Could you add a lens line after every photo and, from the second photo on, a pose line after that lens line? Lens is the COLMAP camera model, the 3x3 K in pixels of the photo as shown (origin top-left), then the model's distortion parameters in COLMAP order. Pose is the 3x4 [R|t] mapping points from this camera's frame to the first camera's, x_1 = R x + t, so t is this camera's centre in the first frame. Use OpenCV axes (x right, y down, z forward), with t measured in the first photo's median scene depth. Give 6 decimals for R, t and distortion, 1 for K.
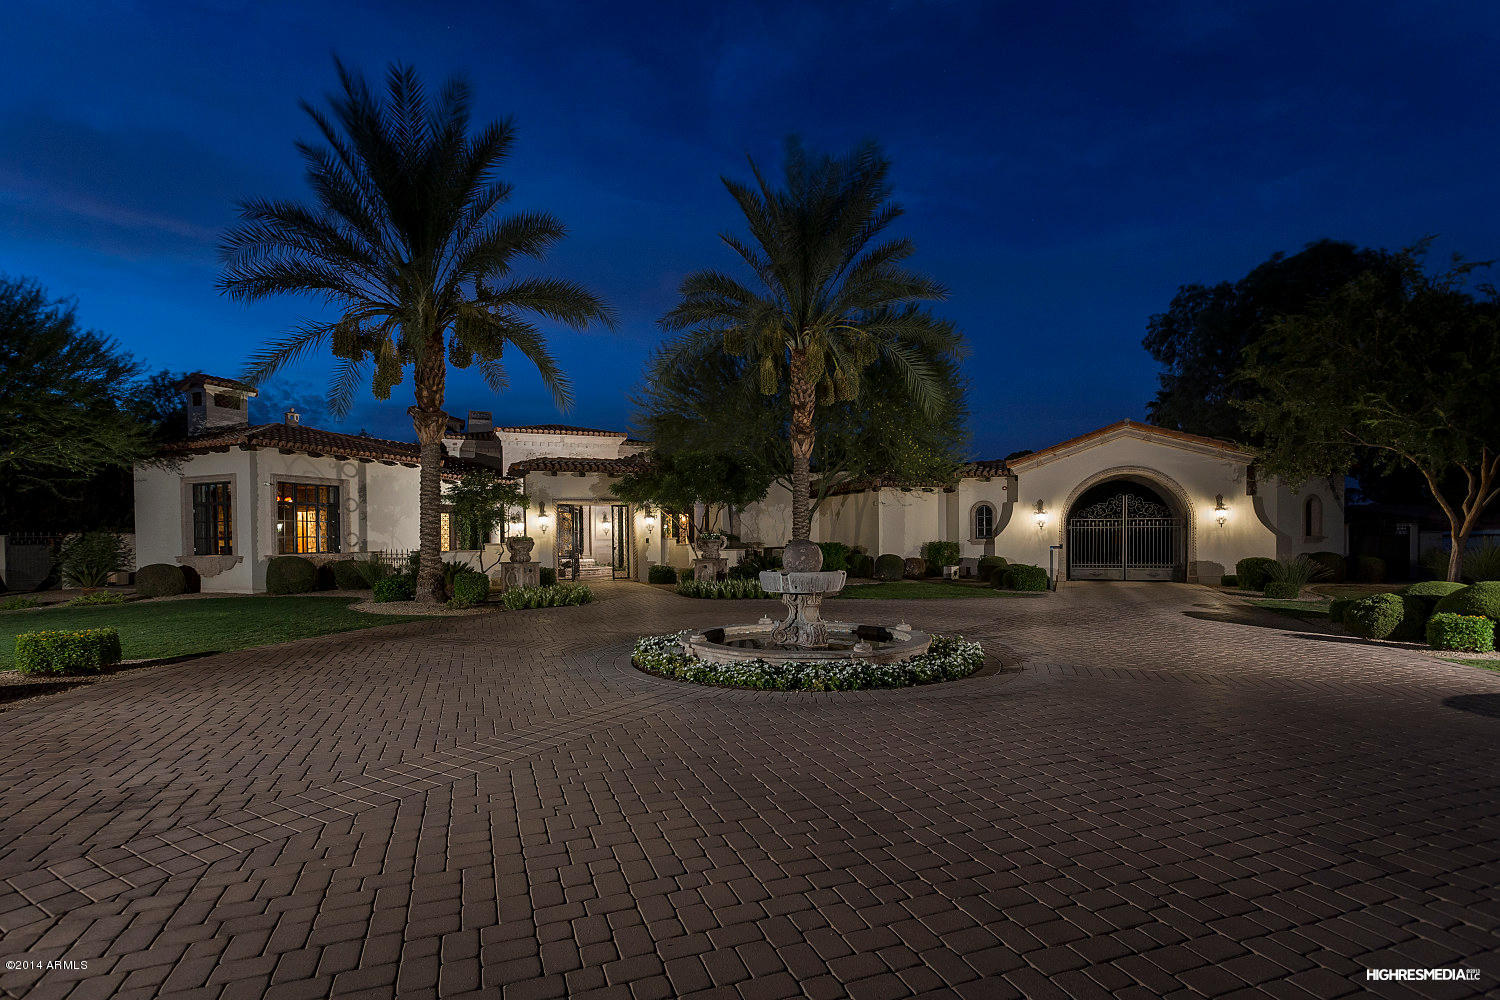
lens RADIAL K [[749.2, 0, 749.6], [0, 749.2, 546.9], [0, 0, 1]] dist [-0.000374, -0.000106]
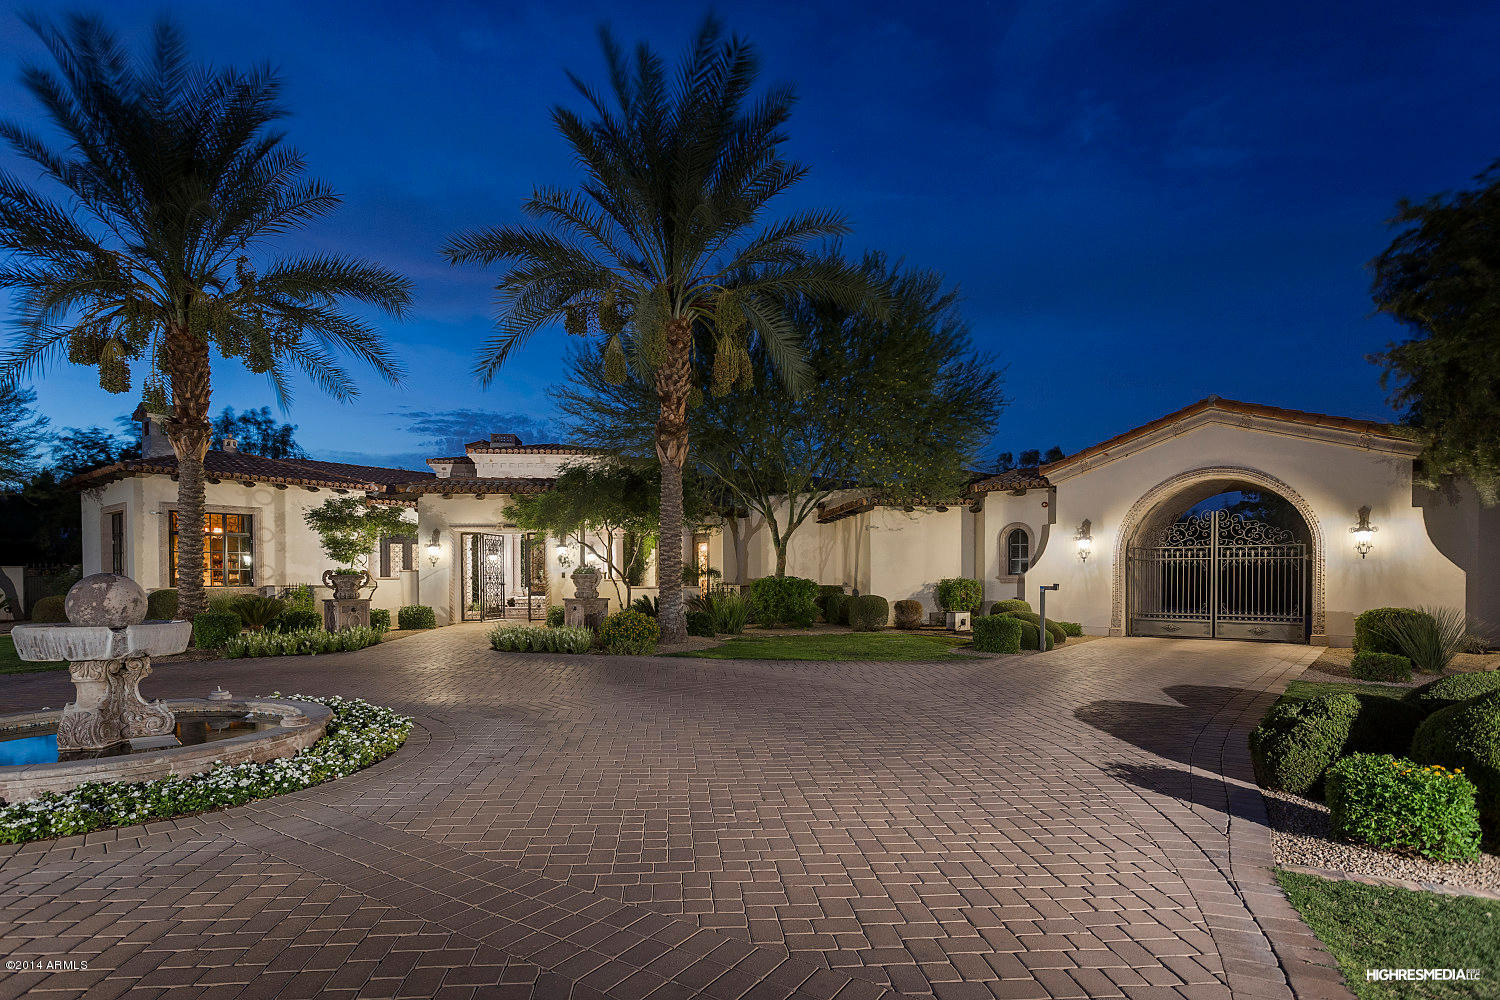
lens RADIAL K [[803.3, 0, 751.5], [0, 803.3, 573.3], [0, 0, 1]] dist [0.002465, 0.000653]
pose [[0.960896, 0.004714, -0.276871, 0.300744], [-0.008289, 0.999897, -0.011742, -0.001665], [0.276787, 0.013578, 0.960835, 0.197330]]
